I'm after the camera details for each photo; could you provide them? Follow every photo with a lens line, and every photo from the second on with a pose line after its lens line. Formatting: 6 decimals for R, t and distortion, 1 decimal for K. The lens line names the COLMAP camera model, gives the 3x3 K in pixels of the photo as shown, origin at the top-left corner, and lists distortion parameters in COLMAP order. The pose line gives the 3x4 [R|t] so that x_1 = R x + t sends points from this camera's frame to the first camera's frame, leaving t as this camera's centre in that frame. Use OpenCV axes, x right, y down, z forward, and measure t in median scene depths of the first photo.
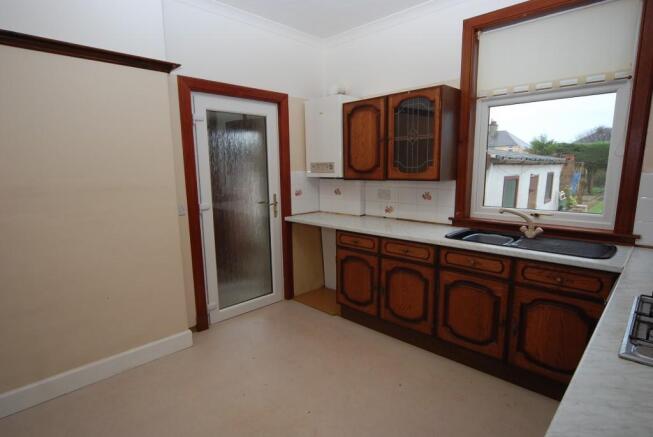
lens RADIAL K [[350.7, 0, 336.7], [0, 350.7, 227.1], [0, 0, 1]] dist [-0.004298, -0.011881]
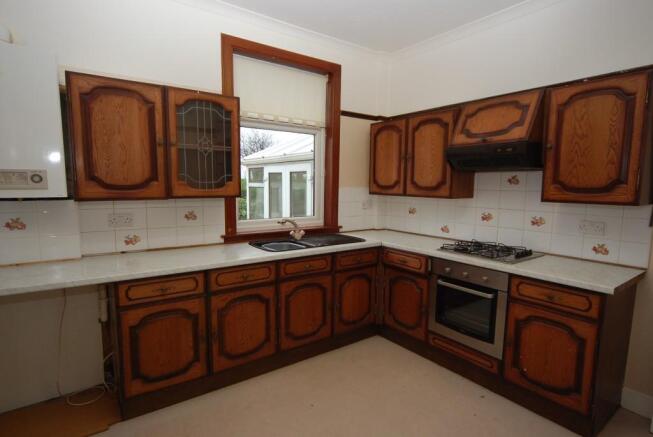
lens RADIAL K [[350.7, 0, 336.7], [0, 350.7, 227.1], [0, 0, 1]] dist [-0.004298, -0.011881]
pose [[0.156317, -0.108759, 0.981701, -0.563146], [0.151231, 0.984835, 0.085026, -0.086219], [-0.976061, 0.135172, 0.170395, 0.550649]]
